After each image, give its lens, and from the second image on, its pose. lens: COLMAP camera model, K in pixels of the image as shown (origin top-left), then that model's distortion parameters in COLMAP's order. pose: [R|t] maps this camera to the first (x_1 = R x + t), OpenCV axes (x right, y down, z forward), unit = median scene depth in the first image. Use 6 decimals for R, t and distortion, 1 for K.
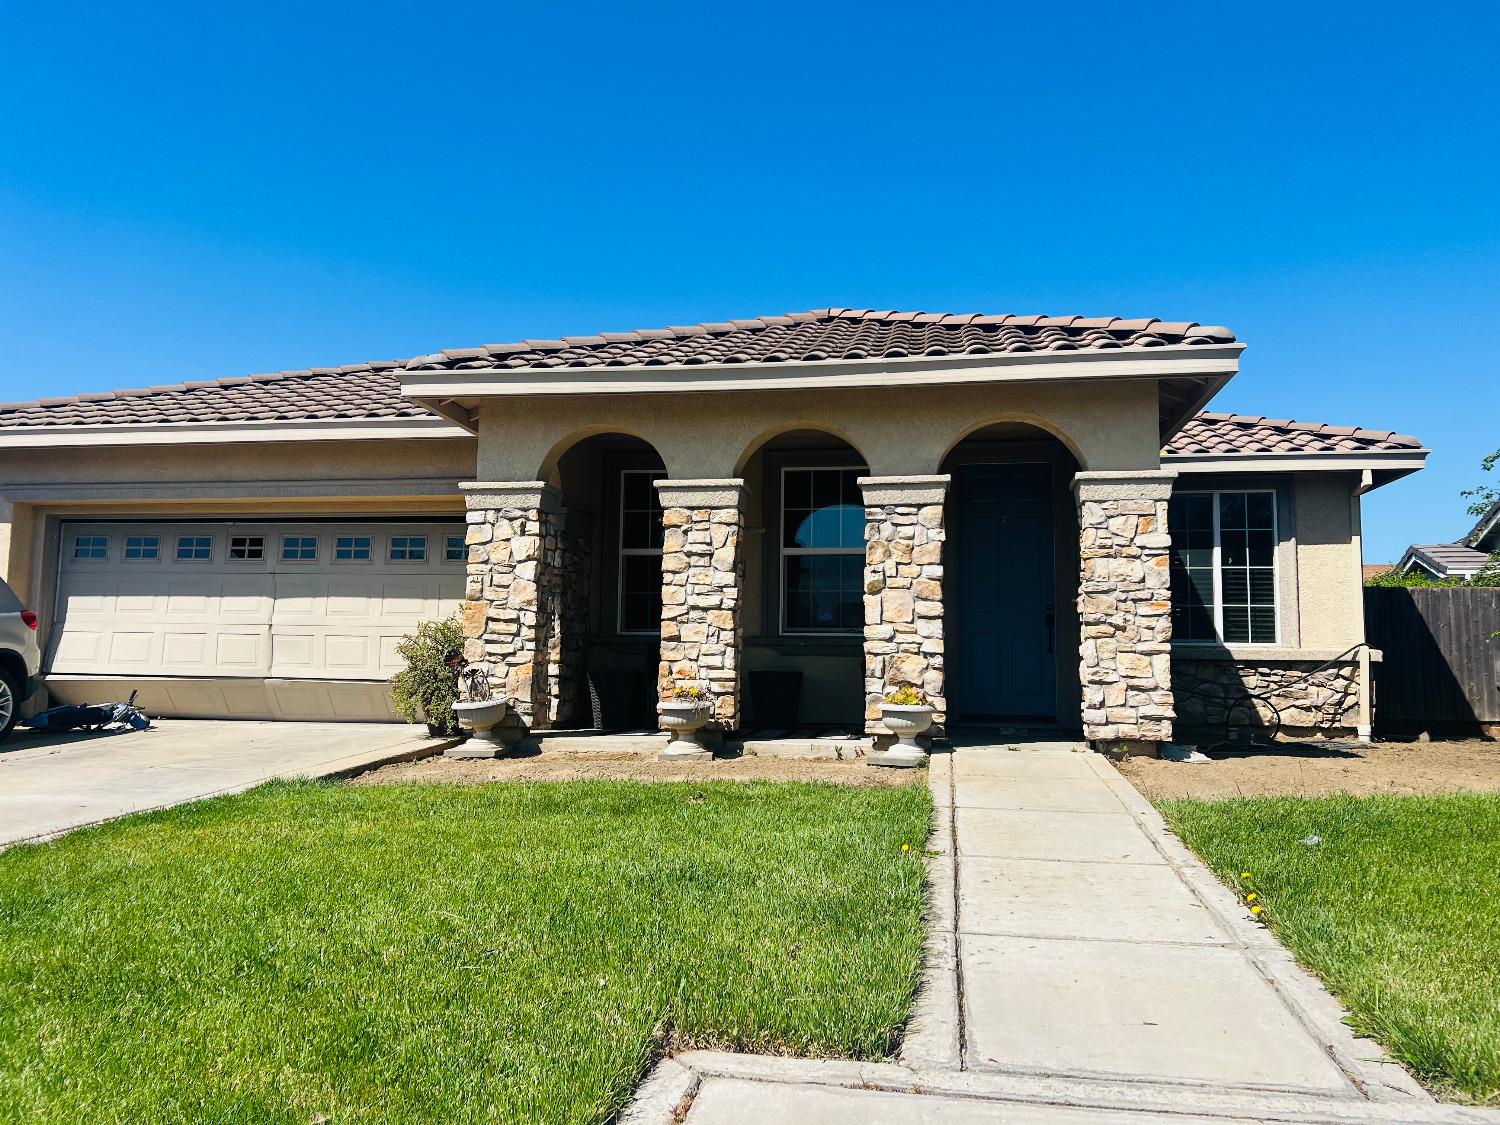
lens RADIAL K [[1103.7, 0, 750.0], [0, 1103.7, 562.5], [0, 0, 1]] dist [0.102470, -0.148565]
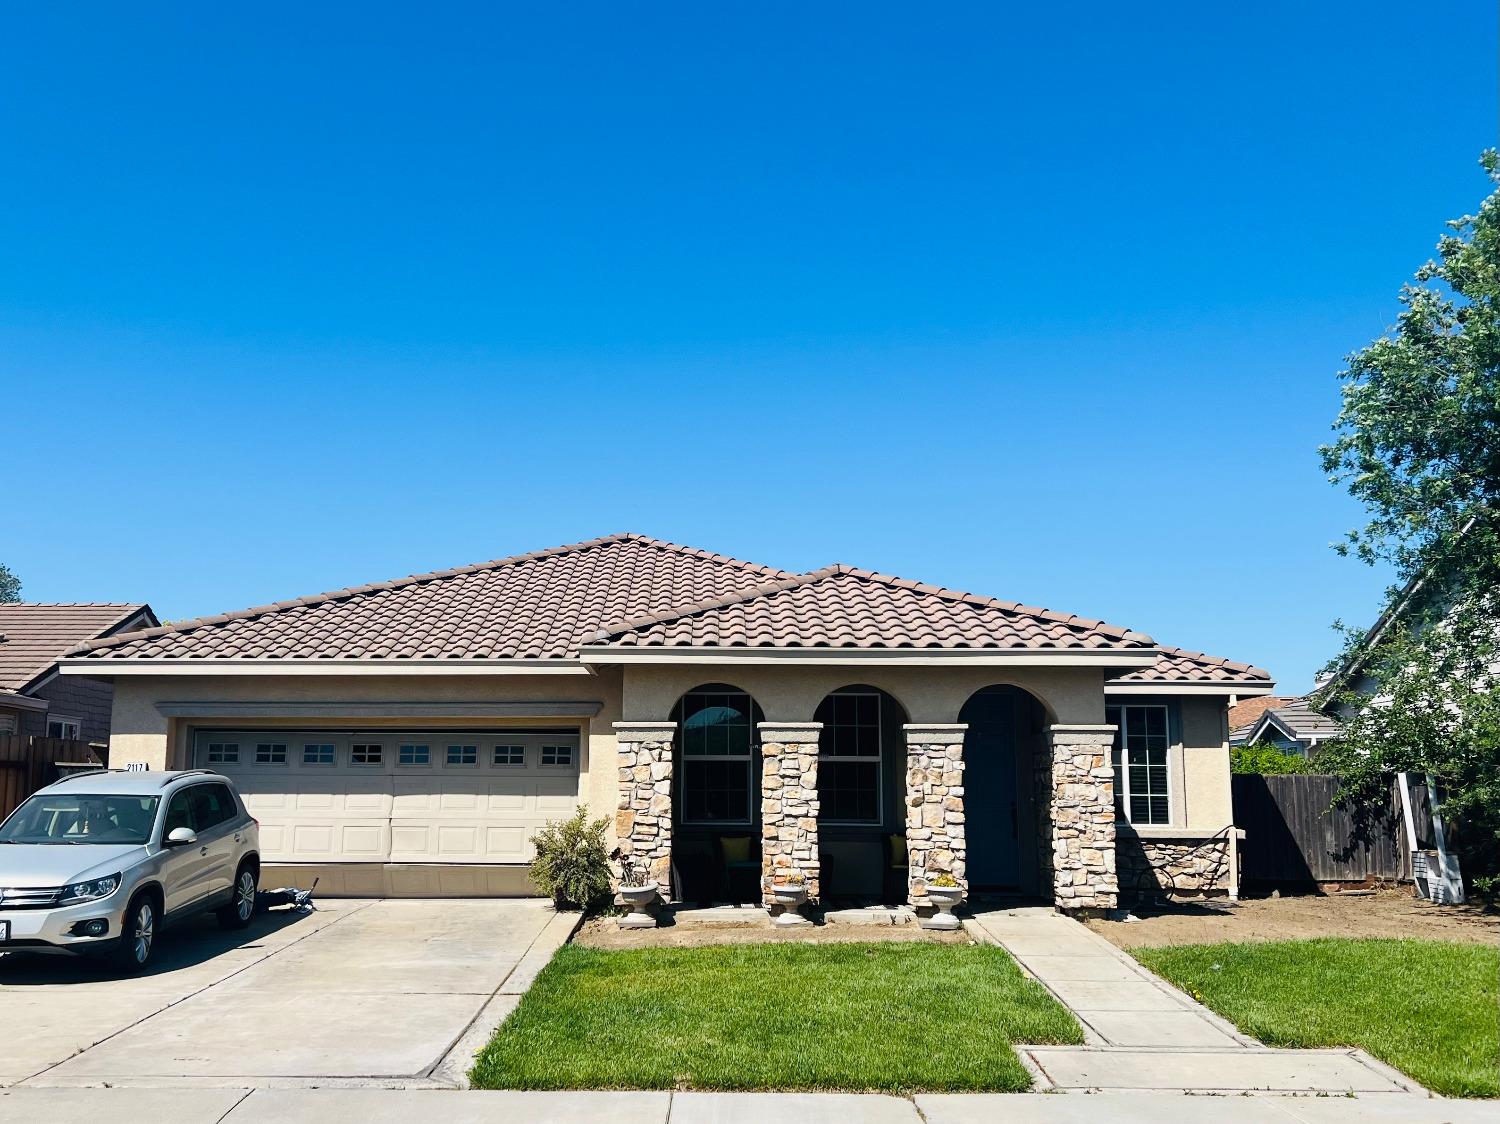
lens RADIAL K [[1378.8, 0, 702.6], [0, 1378.8, 593.9], [0, 0, 1]] dist [0.189403, -0.503532]
pose [[0.989058, 0.013501, 0.146908, -0.411748], [-0.006802, 0.998918, -0.046013, -0.155212], [-0.147371, 0.044510, 0.988079, -0.719282]]
